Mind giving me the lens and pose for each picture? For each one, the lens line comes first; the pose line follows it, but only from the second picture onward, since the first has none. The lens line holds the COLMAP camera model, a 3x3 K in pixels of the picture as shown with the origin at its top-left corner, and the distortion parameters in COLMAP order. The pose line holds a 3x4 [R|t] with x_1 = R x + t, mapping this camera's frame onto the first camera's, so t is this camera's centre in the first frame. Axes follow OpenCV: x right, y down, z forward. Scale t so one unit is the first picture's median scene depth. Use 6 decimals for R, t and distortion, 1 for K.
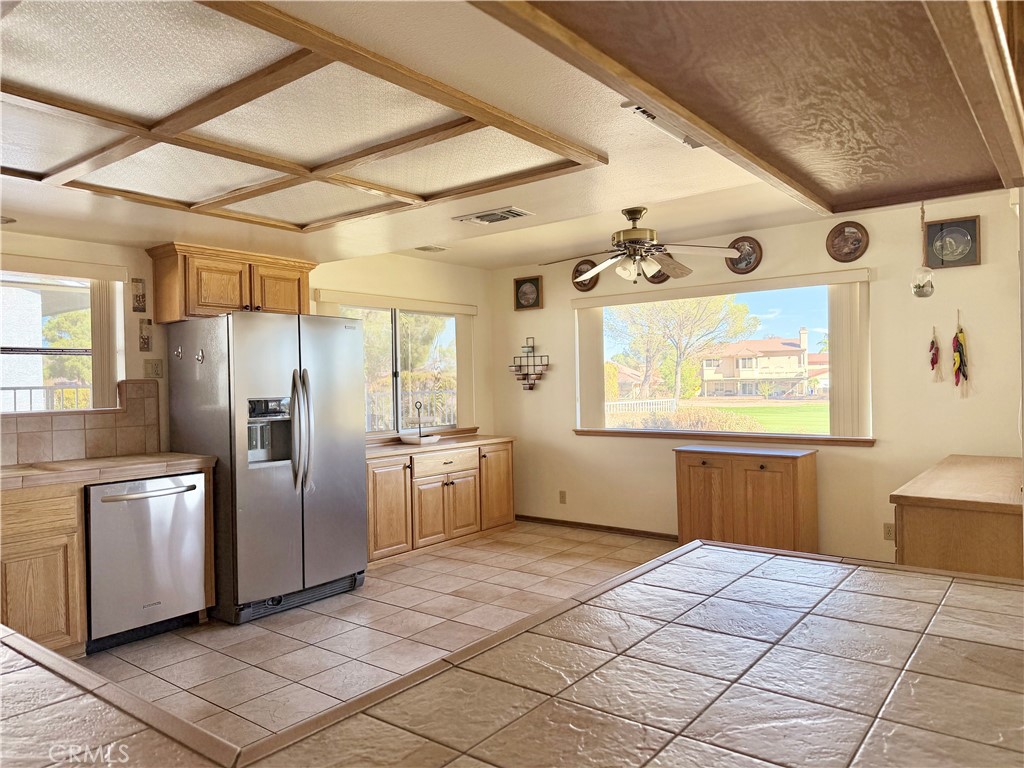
lens RADIAL K [[716.3, 0, 512.0], [0, 716.3, 384.0], [0, 0, 1]] dist [0.109049, -0.153926]
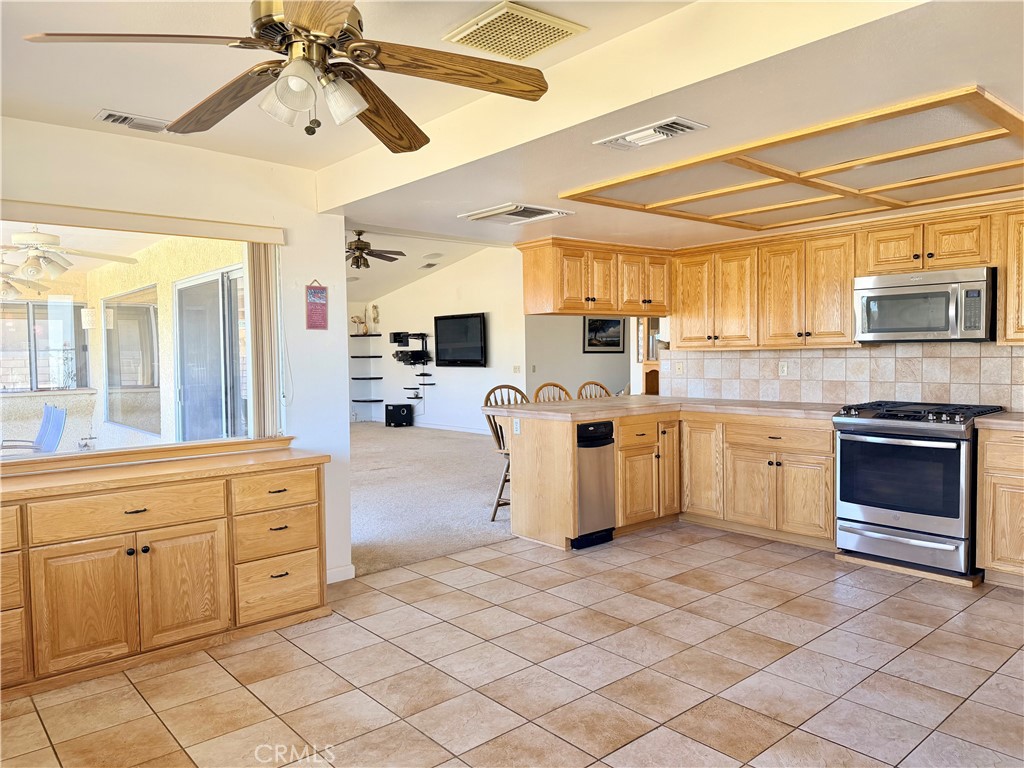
lens RADIAL K [[716.3, 0, 512.0], [0, 716.3, 384.0], [0, 0, 1]] dist [0.109049, -0.153926]
pose [[-0.981542, 0.028184, 0.189158, -0.019006], [0.036619, 0.998478, 0.041244, -0.008699], [-0.187707, 0.047410, -0.981080, 1.405061]]
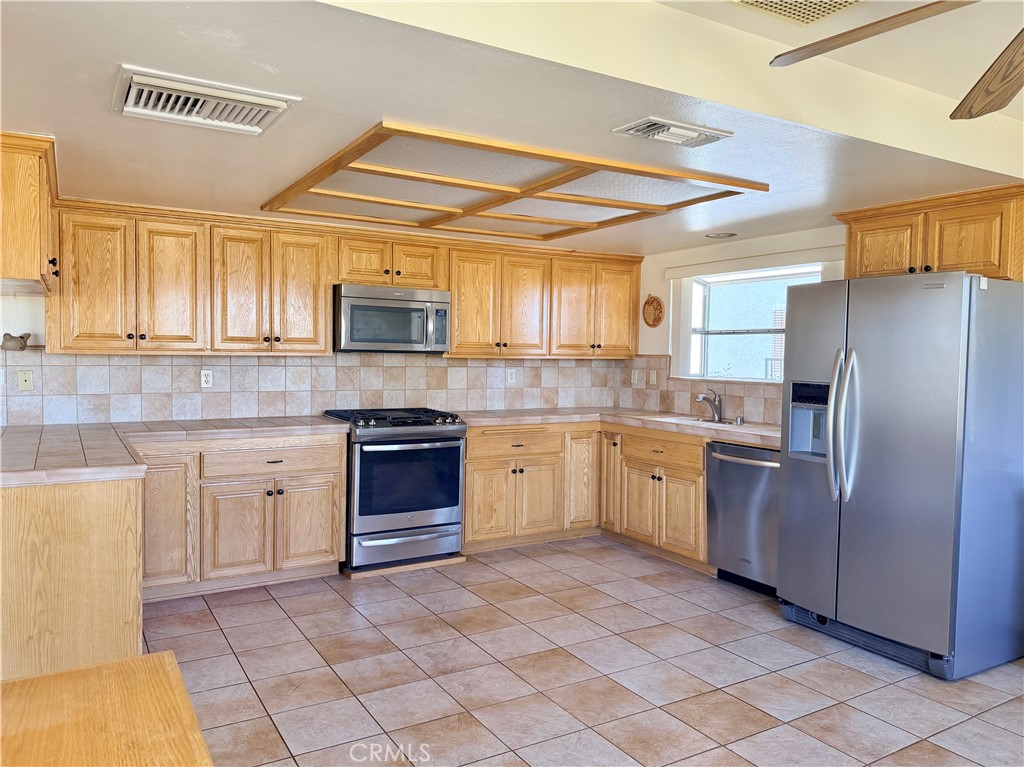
lens RADIAL K [[740.4, 0, 512.0], [0, 740.4, 383.5], [0, 0, 1]] dist [0.121335, -0.193938]
pose [[-0.355892, 0.056282, -0.932831, 0.566033], [-0.008857, 0.997937, 0.063589, -0.029646], [0.934485, 0.030893, -0.354660, 0.881191]]
